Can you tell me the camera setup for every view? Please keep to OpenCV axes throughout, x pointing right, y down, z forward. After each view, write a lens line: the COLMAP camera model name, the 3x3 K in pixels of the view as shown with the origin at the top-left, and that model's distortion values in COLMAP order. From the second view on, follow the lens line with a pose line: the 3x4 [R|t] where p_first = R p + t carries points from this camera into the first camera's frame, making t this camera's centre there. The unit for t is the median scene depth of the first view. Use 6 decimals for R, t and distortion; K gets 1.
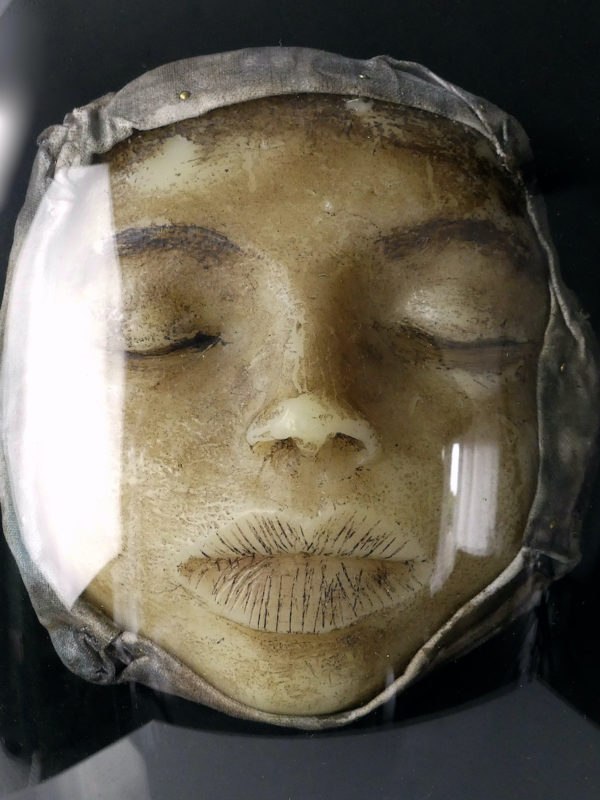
lens RADIAL K [[5178.8, 0, 300.0], [0, 5178.8, 400.0], [0, 0, 1]] dist [0.289580, 11.502595]
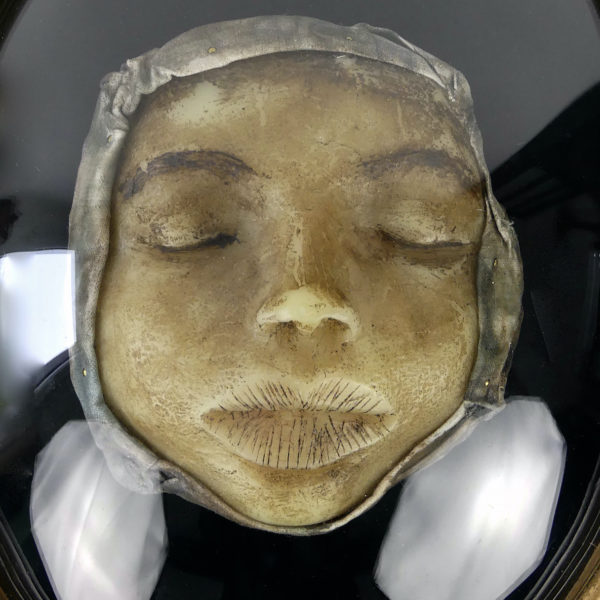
lens RADIAL K [[2196.4, 0, 300.0], [0, 2196.4, 300.0], [0, 0, 1]] dist [-0.231596, -4.703548]
pose [[0.999526, 0.014958, 0.026916, -0.014061], [-0.016366, 0.998468, 0.052862, -0.025736], [-0.026084, -0.053277, 0.998239, 0.450053]]
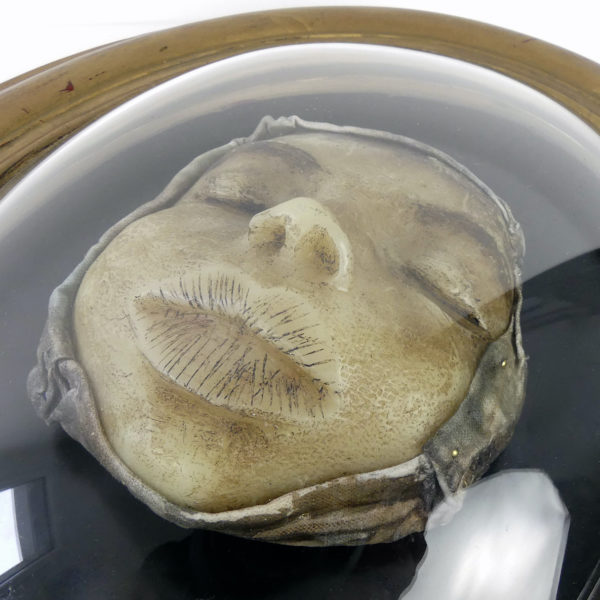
lens RADIAL K [[668.8, 0, 326.2], [0, 668.8, 299.7], [0, 0, 1]] dist [0.006606, 0.002050]
pose [[0.883778, 0.400596, -0.241783, 0.046101], [-0.466172, 0.709392, -0.528628, 0.087753], [-0.040247, 0.579902, 0.813691, 0.872431]]
